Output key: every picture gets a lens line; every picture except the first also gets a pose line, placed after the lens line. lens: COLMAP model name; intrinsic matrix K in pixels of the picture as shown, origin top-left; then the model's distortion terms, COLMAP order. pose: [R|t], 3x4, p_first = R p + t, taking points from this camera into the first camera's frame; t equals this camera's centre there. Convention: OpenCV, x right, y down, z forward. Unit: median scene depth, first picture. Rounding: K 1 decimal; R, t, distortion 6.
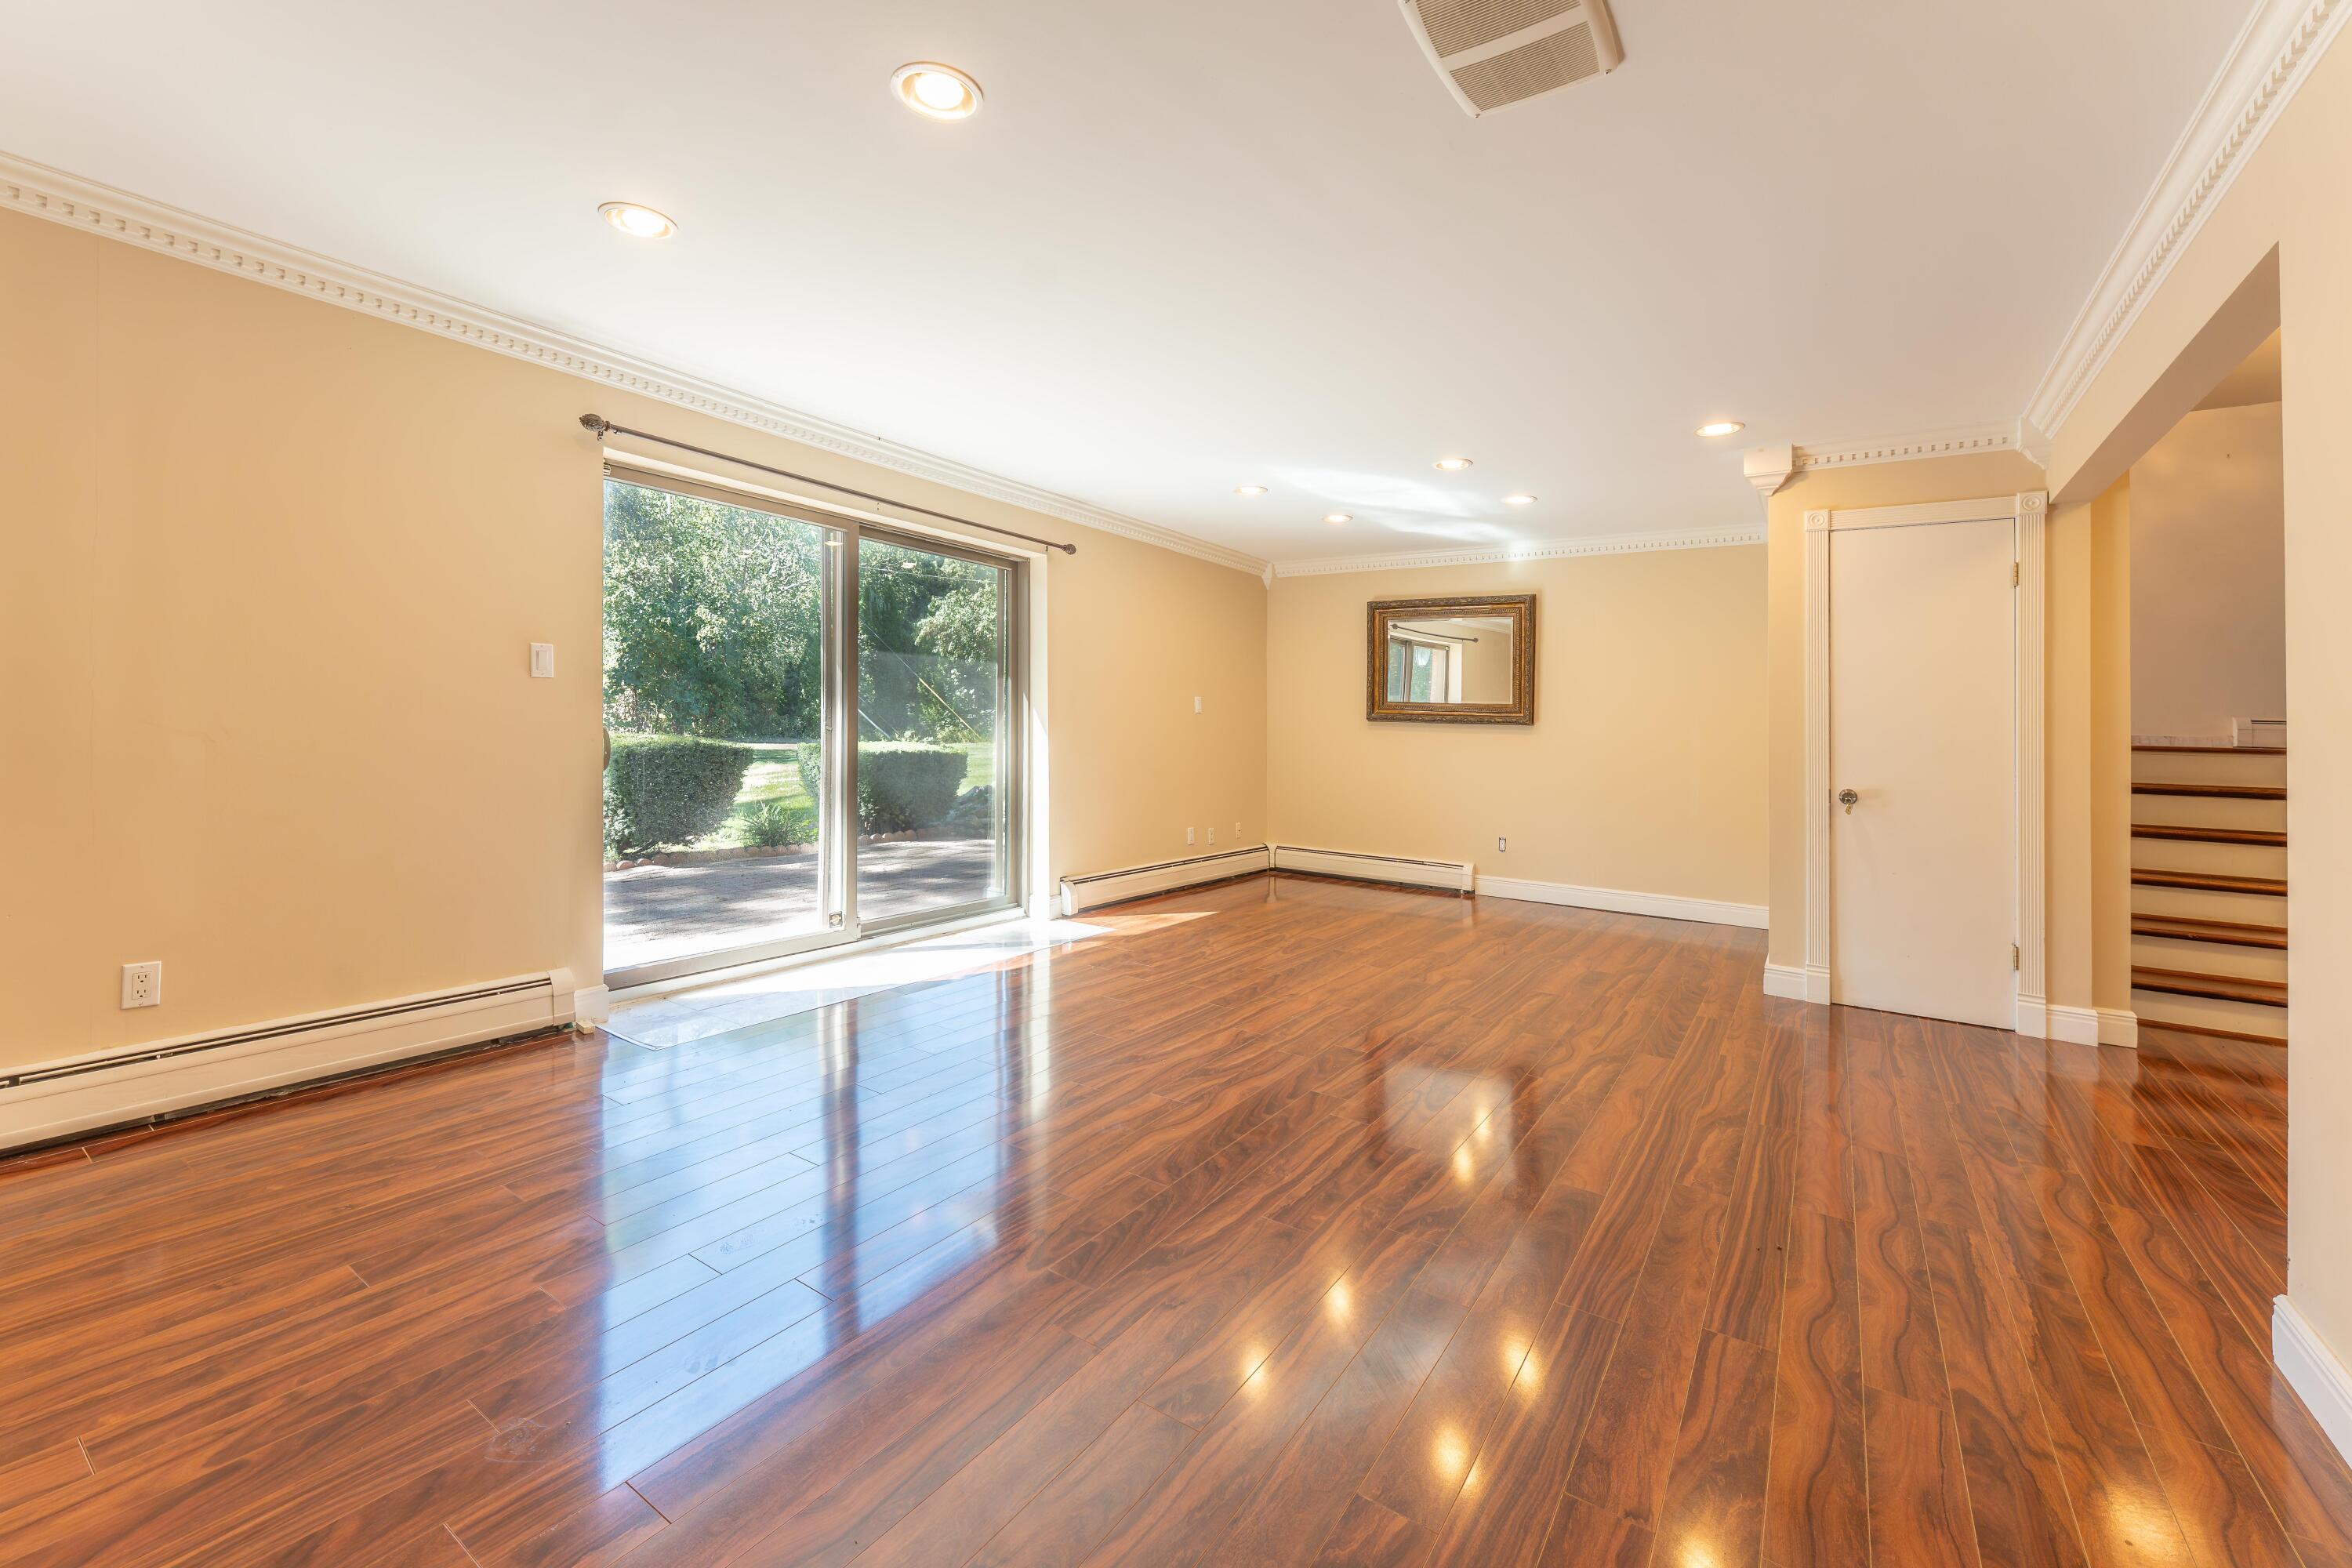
lens RADIAL K [[971.6, 0, 1174.9], [0, 971.6, 711.5], [0, 0, 1]] dist [0.002899, -0.001235]
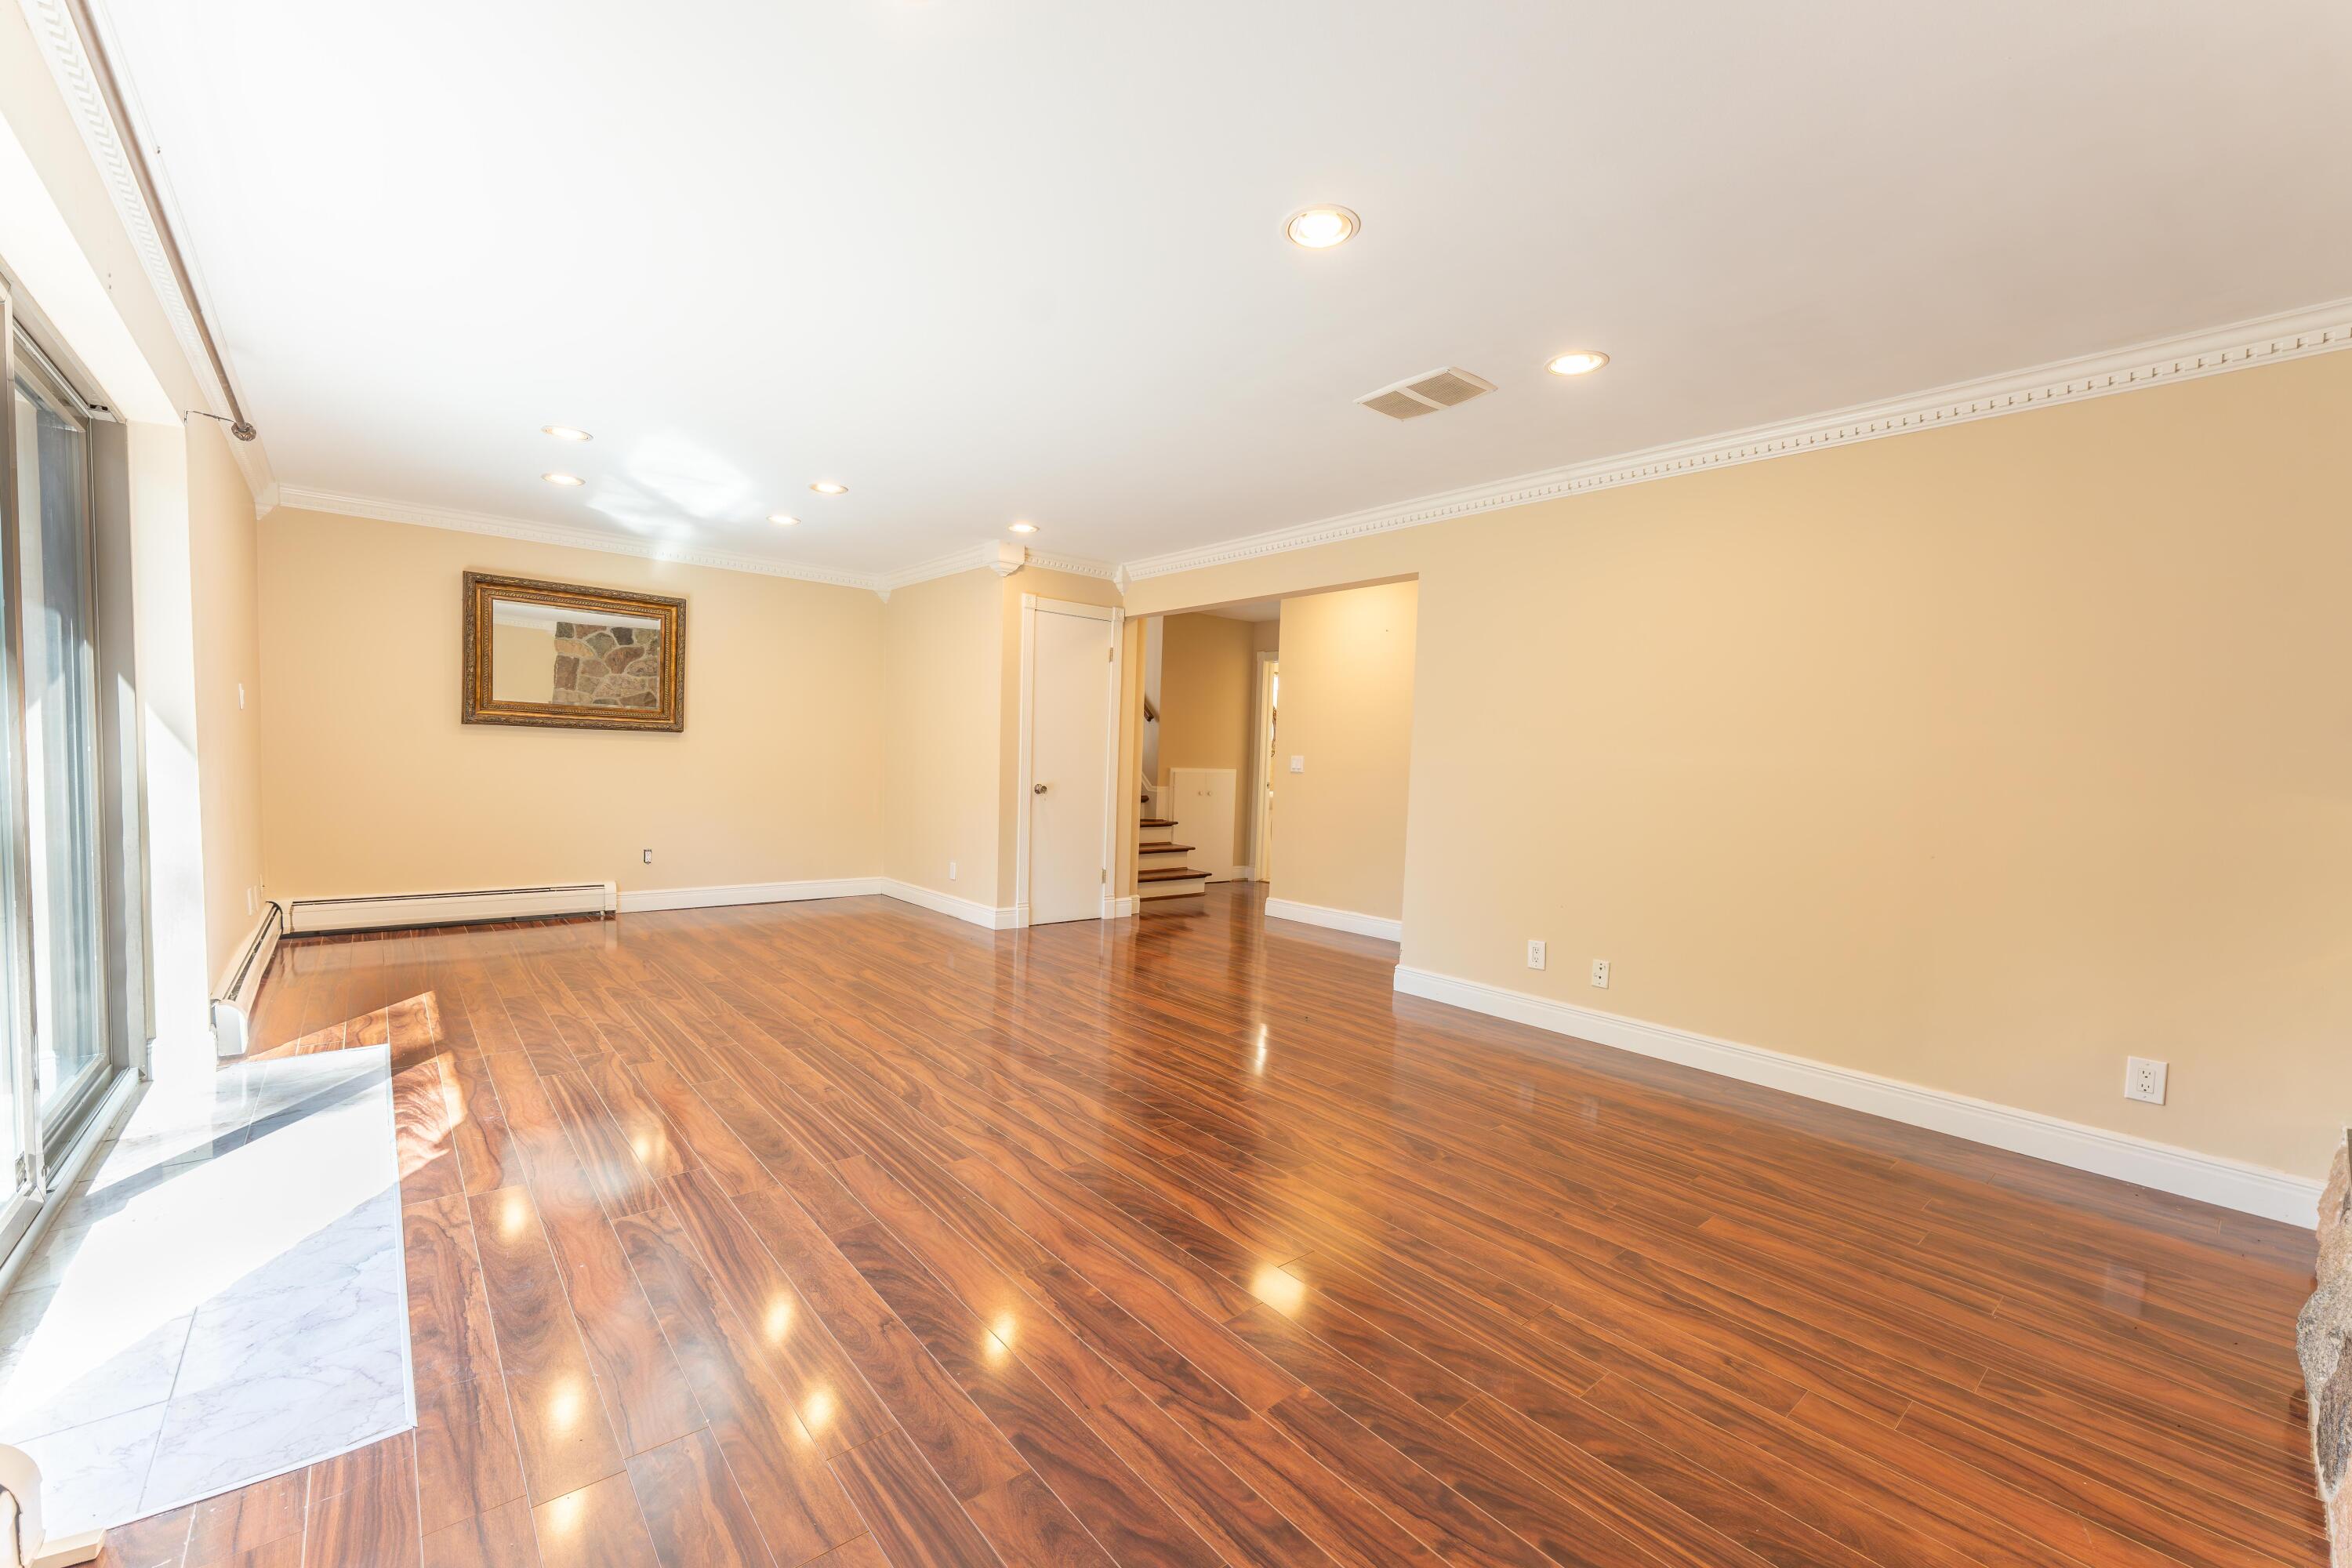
lens RADIAL K [[971.6, 0, 1163.7], [0, 971.6, 784.9], [0, 0, 1]] dist [0.002899, -0.001235]
pose [[0.262019, -0.047749, 0.963881, -0.693017], [-0.038515, 0.997462, 0.059882, -0.016321], [-0.964294, -0.052815, 0.259515, 0.404670]]
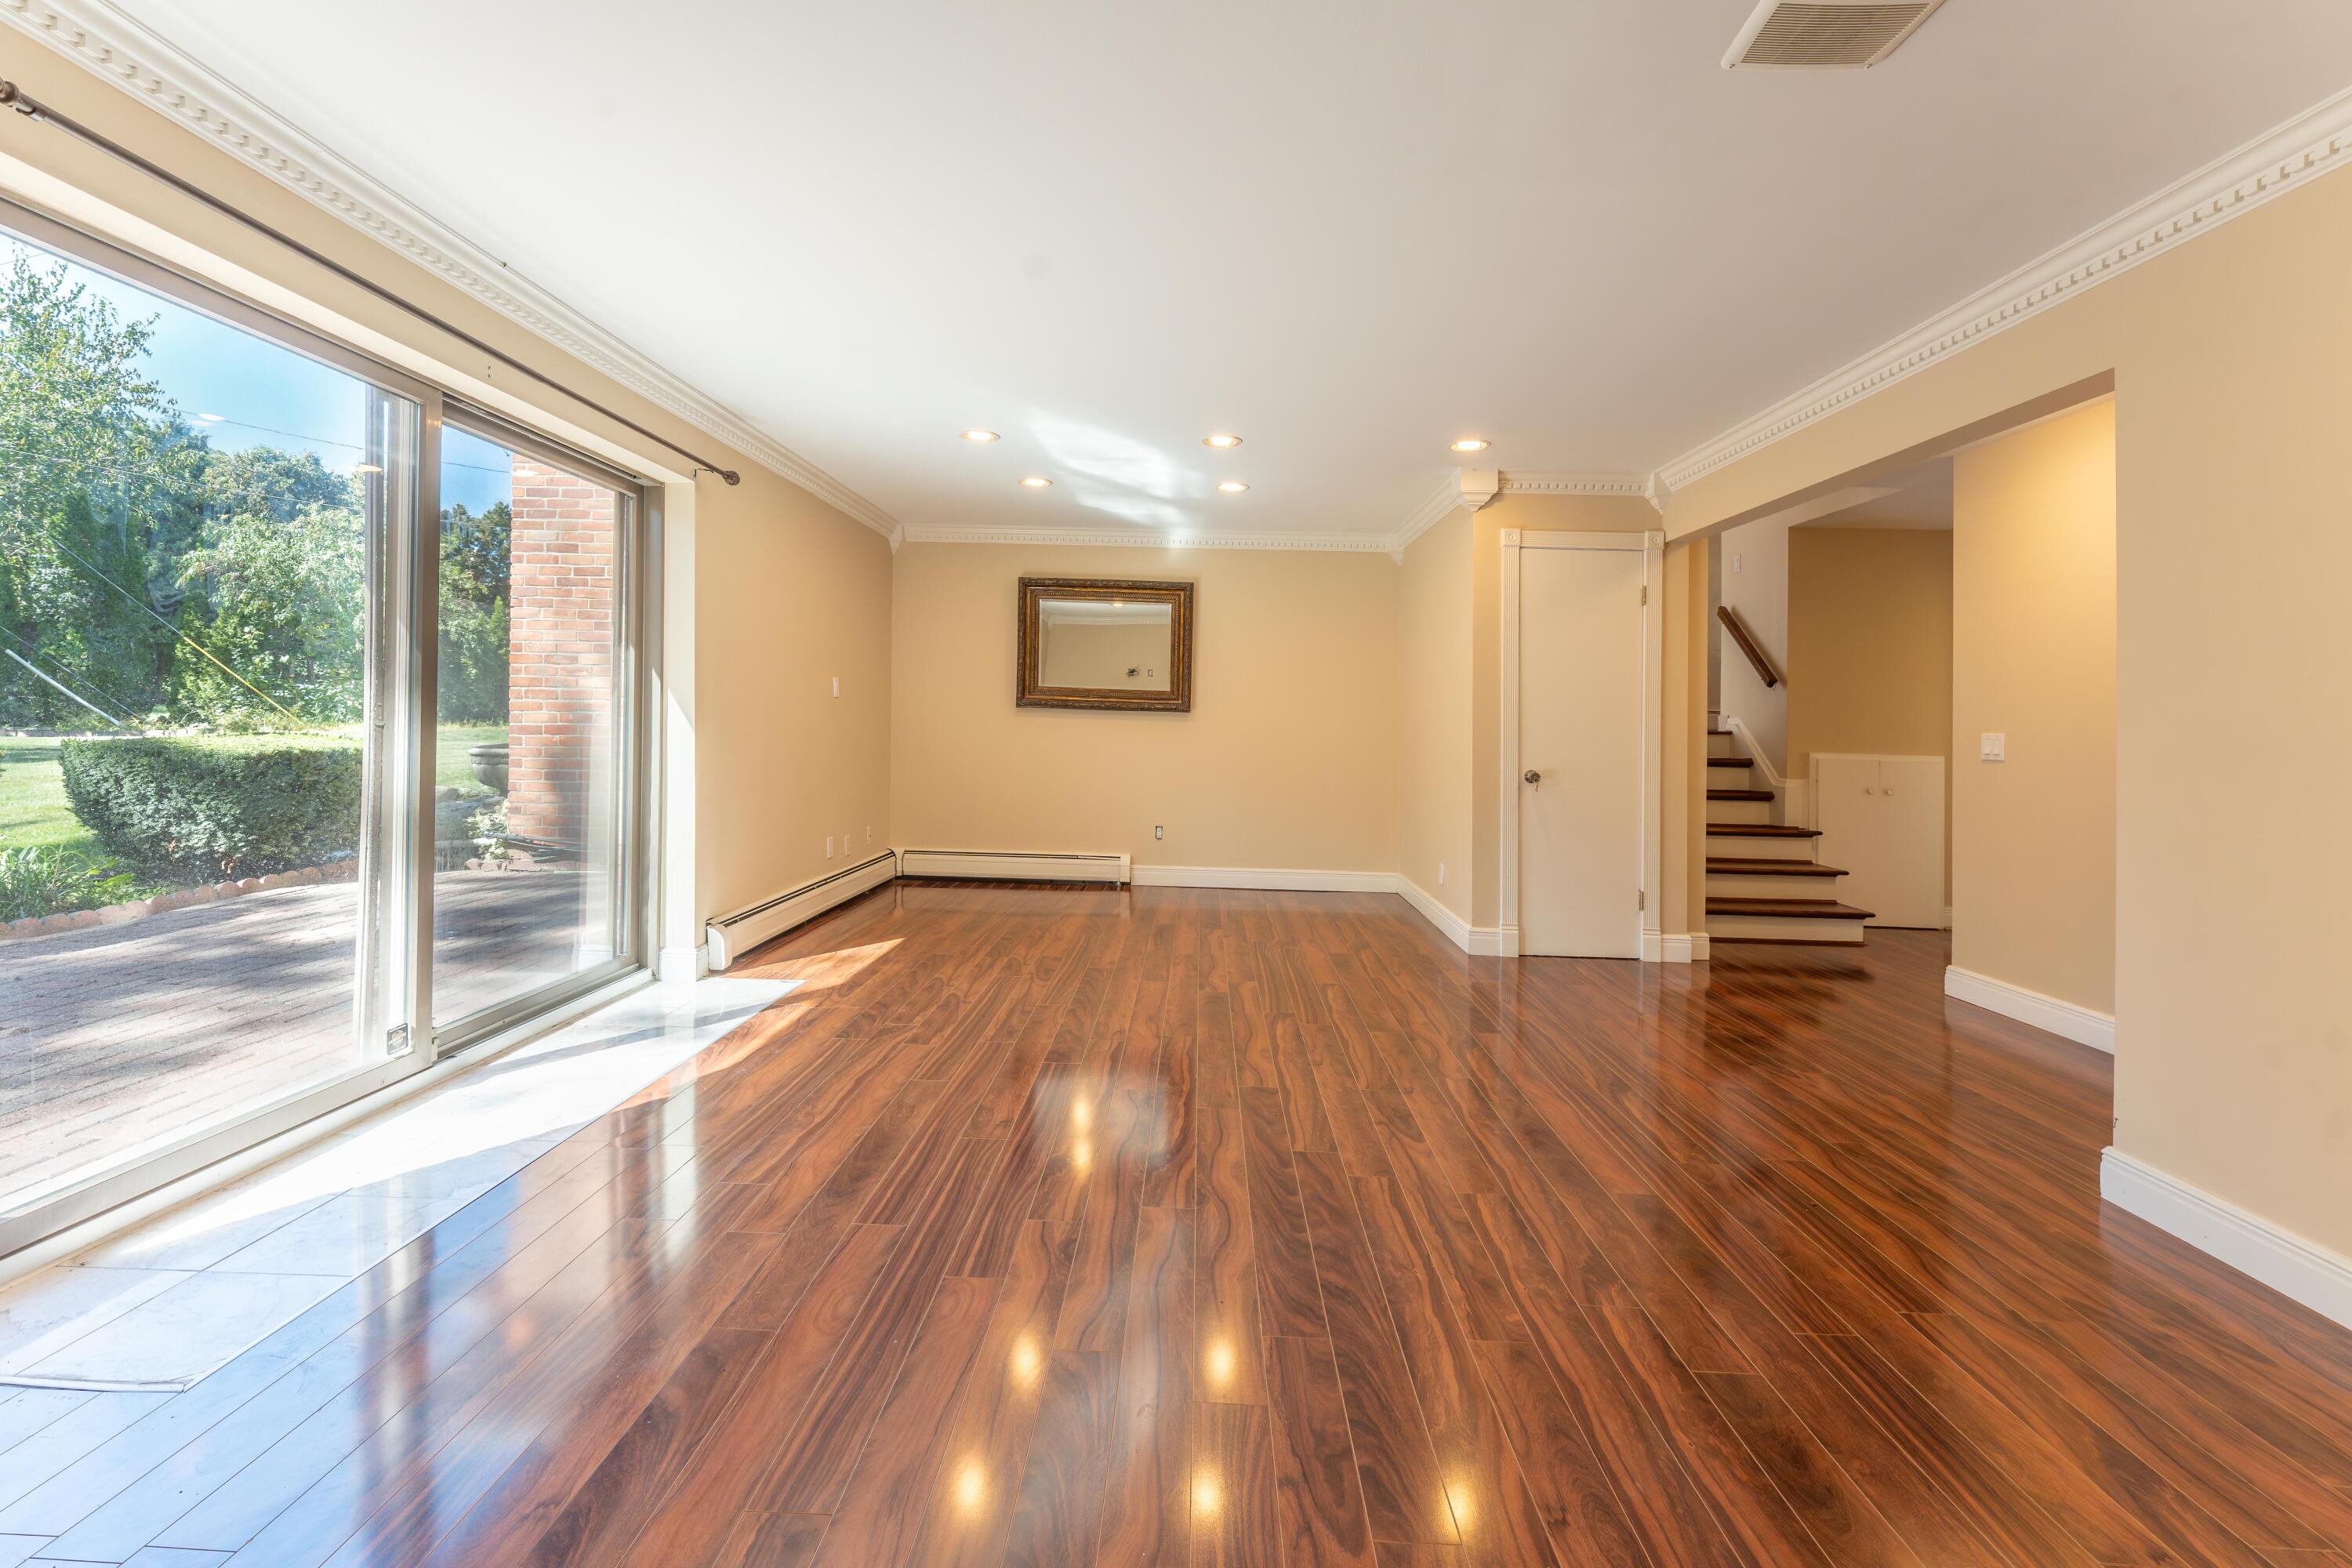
lens RADIAL K [[971.6, 0, 1172.0], [0, 971.6, 692.7], [0, 0, 1]] dist [0.002899, -0.001235]
pose [[0.838754, 0.009666, 0.544425, -0.297801], [-0.010447, 0.999944, -0.001658, -0.006393], [-0.544411, -0.004296, 0.838808, 0.246270]]
